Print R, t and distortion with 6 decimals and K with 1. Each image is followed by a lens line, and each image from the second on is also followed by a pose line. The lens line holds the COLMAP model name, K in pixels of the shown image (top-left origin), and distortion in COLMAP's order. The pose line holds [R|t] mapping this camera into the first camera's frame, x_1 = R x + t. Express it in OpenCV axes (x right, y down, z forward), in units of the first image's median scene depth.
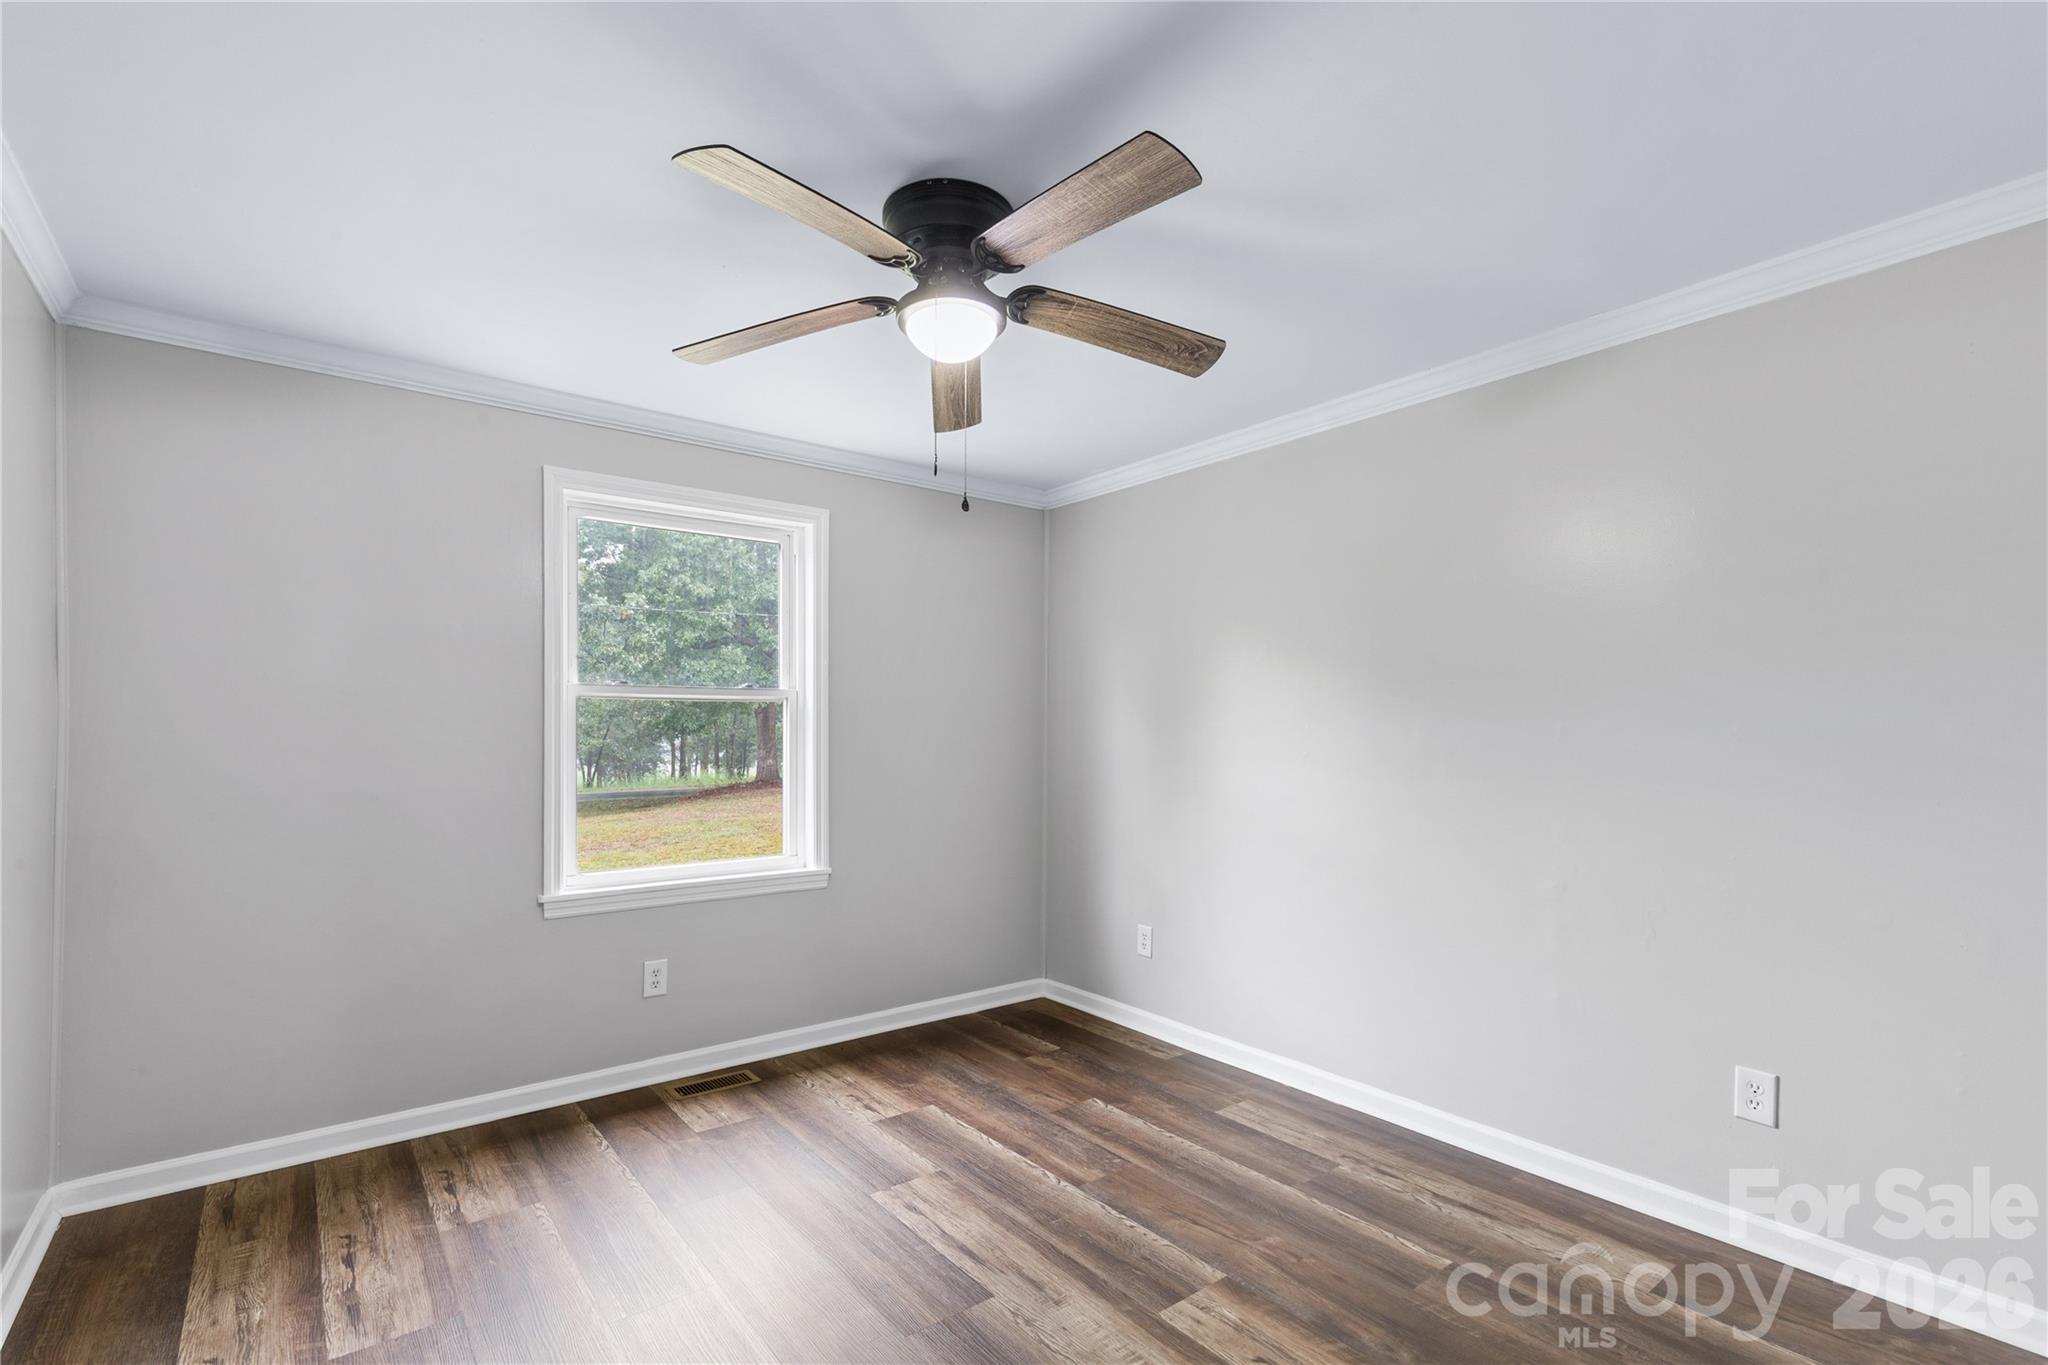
lens RADIAL K [[937.9, 0, 1014.1], [0, 937.9, 723.2], [0, 0, 1]] dist [0.008170, -0.000803]
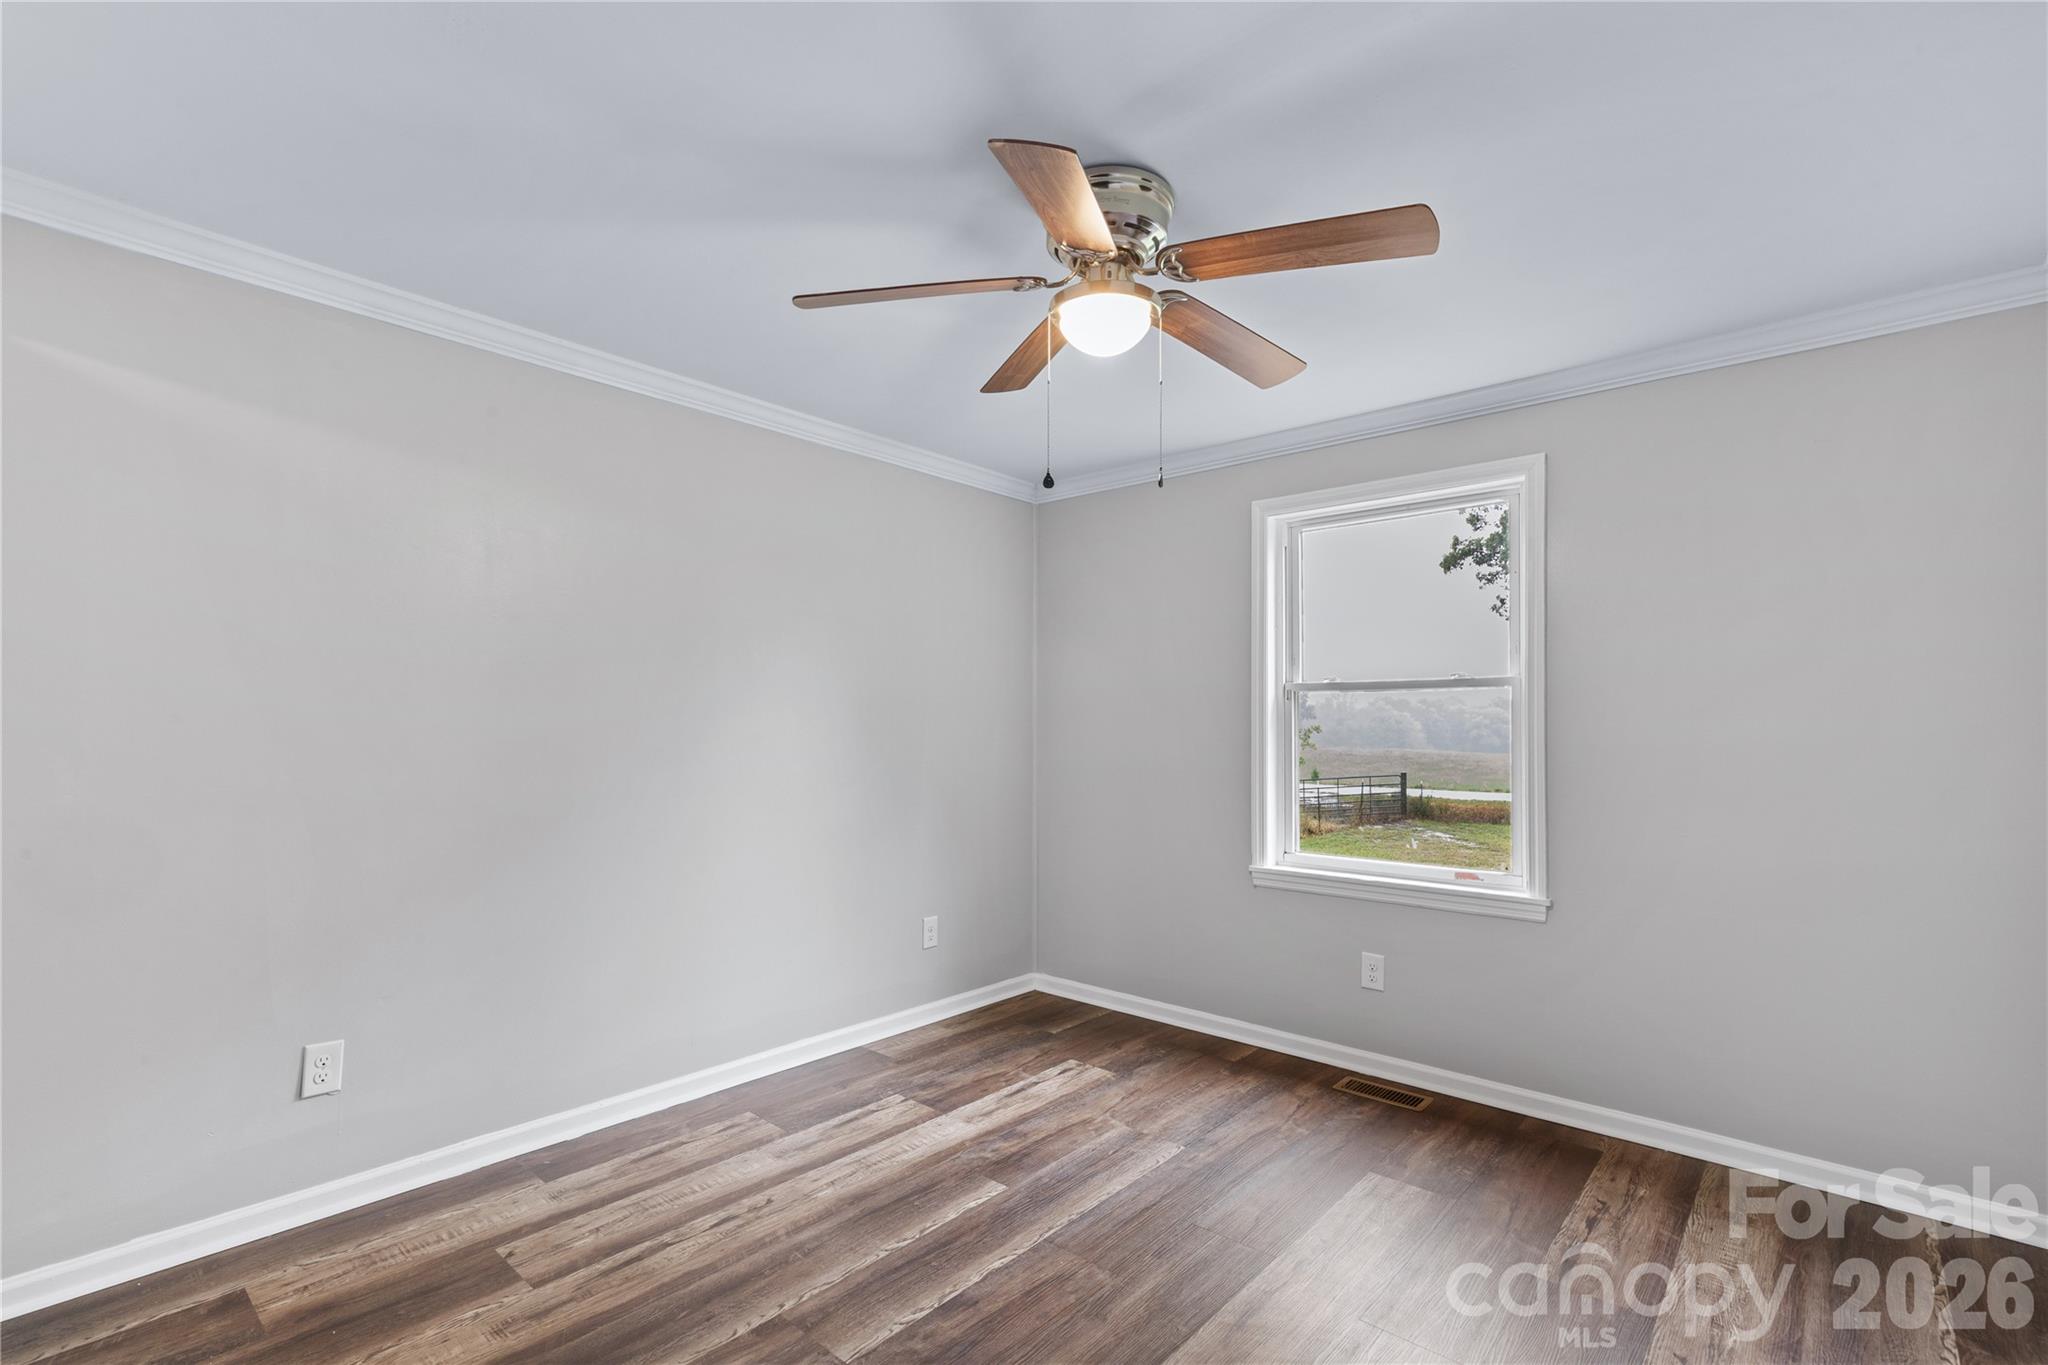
lens RADIAL K [[937.9, 0, 1024.6], [0, 937.9, 699.7], [0, 0, 1]] dist [0.008170, -0.000803]
pose [[0.193736, -0.021441, -0.980819, 0.541973], [0.011144, 0.999745, -0.019654, -0.004869], [0.980990, -0.007122, 0.193925, 0.440534]]
